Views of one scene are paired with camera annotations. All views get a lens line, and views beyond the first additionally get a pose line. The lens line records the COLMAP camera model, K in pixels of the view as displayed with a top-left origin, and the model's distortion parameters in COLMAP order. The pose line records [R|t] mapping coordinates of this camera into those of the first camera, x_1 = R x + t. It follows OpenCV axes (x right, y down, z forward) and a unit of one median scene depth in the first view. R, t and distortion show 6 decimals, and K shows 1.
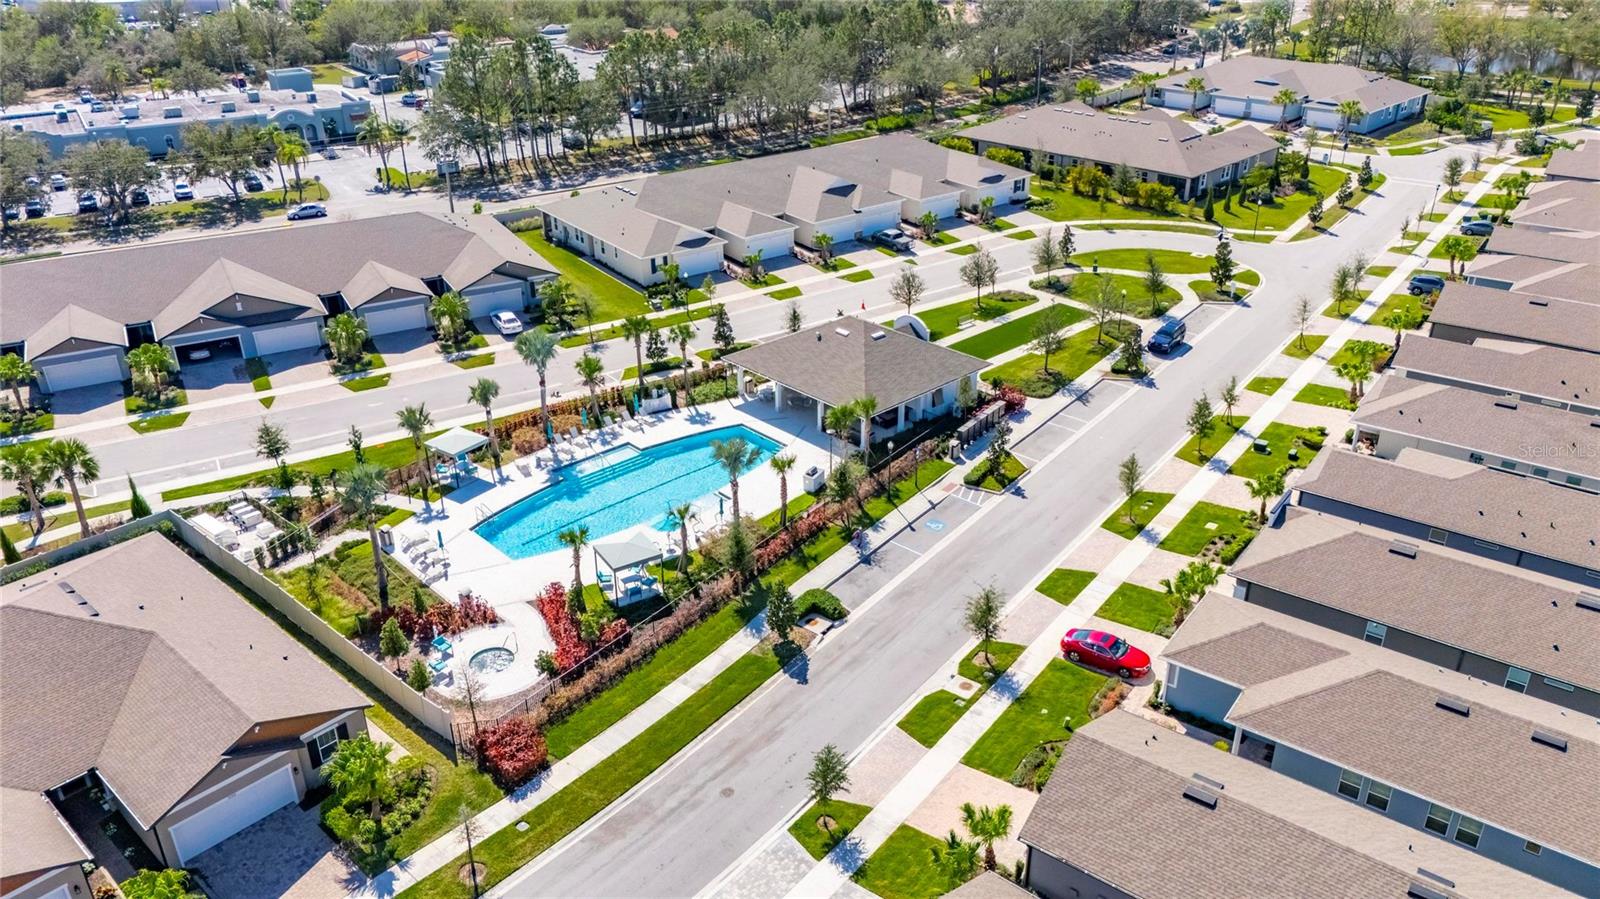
lens RADIAL K [[1169.9, 0, 808.7], [0, 1169.9, 452.6], [0, 0, 1]] dist [0.076734, -0.076549]
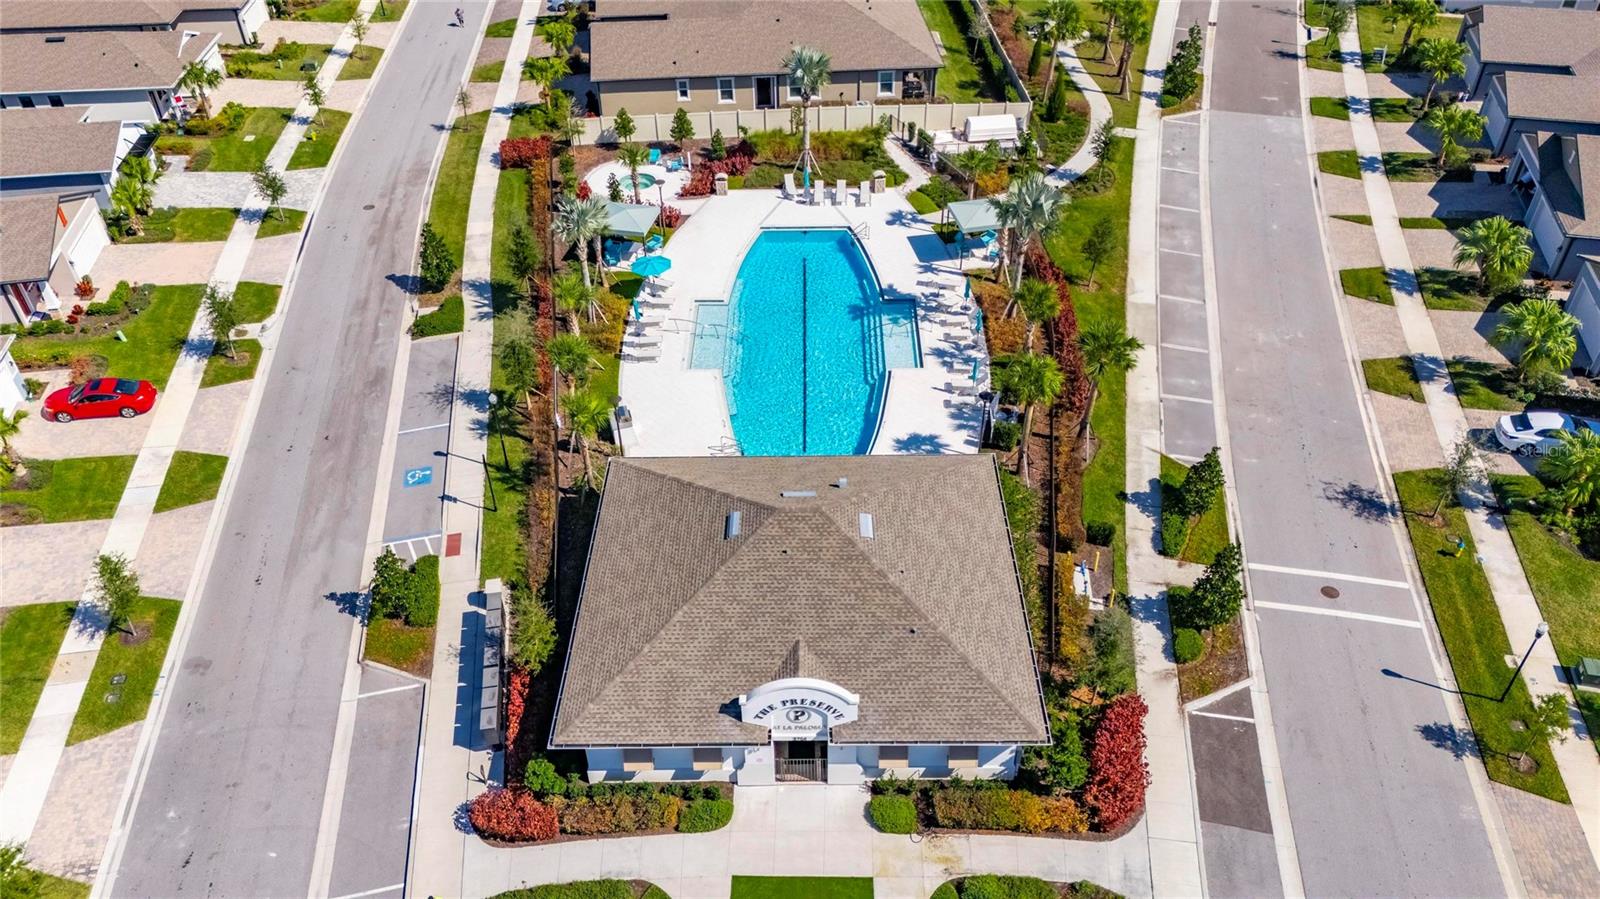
lens RADIAL K [[1169.9, 0, 808.7], [0, 1169.9, 452.6], [0, 0, 1]] dist [0.076734, -0.076549]
pose [[-0.686993, 0.472751, -0.551858, 0.273132], [-0.312561, 0.493354, 0.811731, -0.486974], [0.656008, 0.730143, -0.191167, 1.060238]]
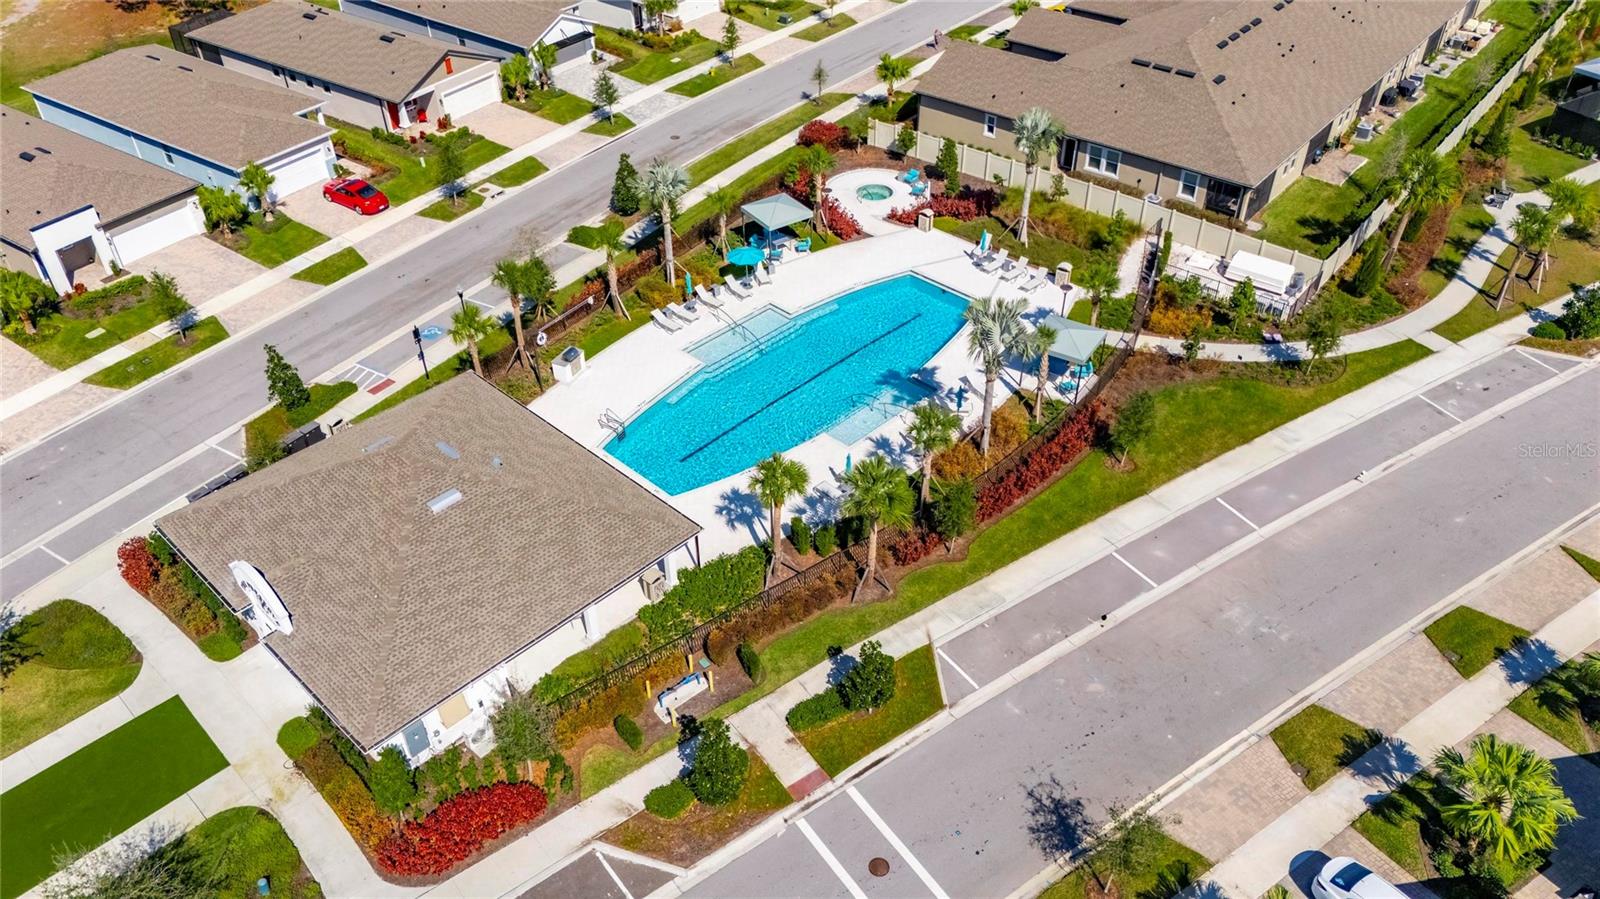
lens RADIAL K [[1169.9, 0, 808.7], [0, 1169.9, 452.6], [0, 0, 1]] dist [0.076734, -0.076549]
pose [[-0.998740, 0.041323, -0.028459, -0.108255], [-0.008555, 0.418642, 0.908111, -0.549378], [0.049440, 0.907211, -0.417761, 1.195335]]
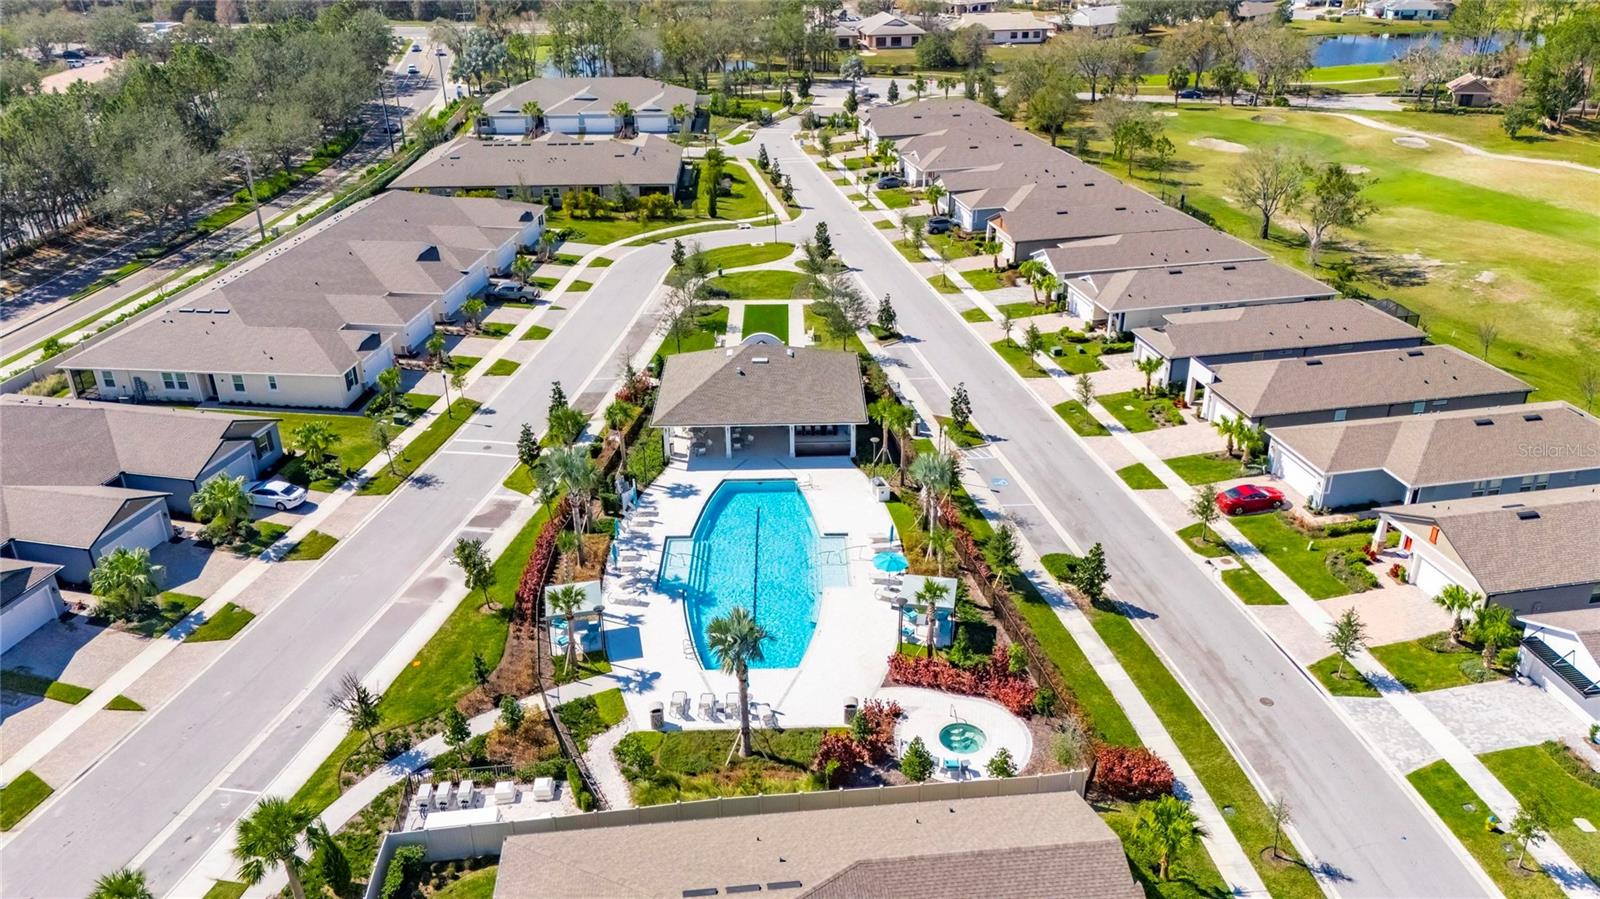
lens RADIAL K [[1169.9, 0, 808.7], [0, 1169.9, 452.6], [0, 0, 1]] dist [0.076734, -0.076549]
pose [[0.671890, -0.321140, 0.667407, -0.619326], [0.337423, 0.934886, 0.110154, -0.122886], [-0.659324, 0.151187, 0.736501, 0.248029]]
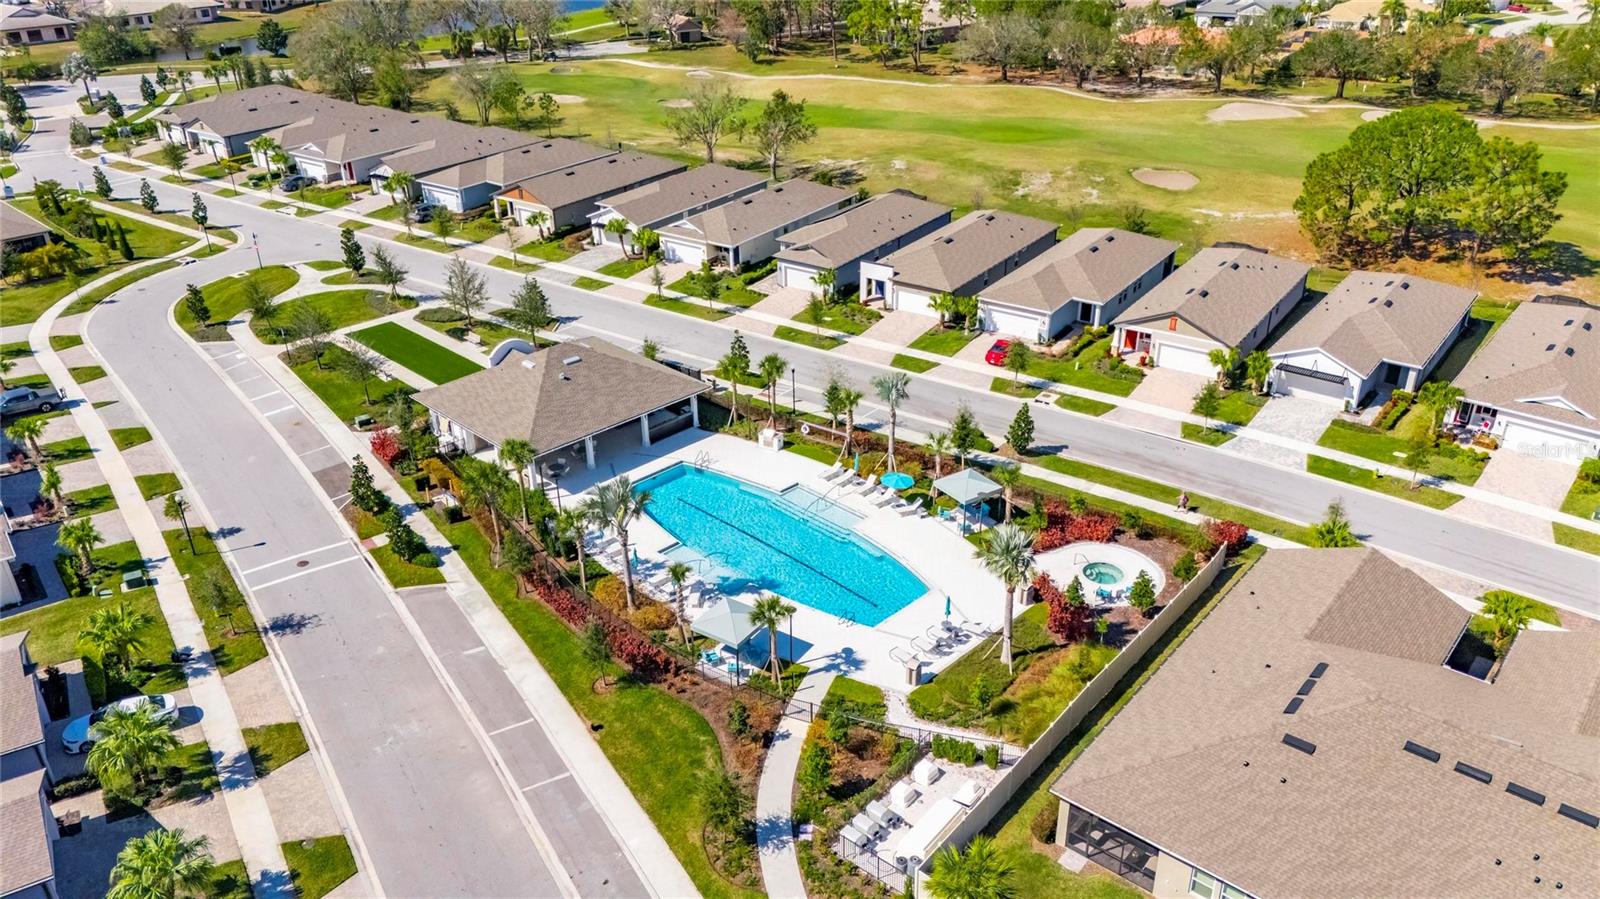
lens RADIAL K [[1169.9, 0, 808.7], [0, 1169.9, 452.6], [0, 0, 1]] dist [0.076734, -0.076549]
pose [[-0.036221, -0.455900, 0.889294, -0.812227], [0.458799, 0.782967, 0.420078, -0.341286], [-0.887801, 0.423223, 0.180807, 0.686560]]
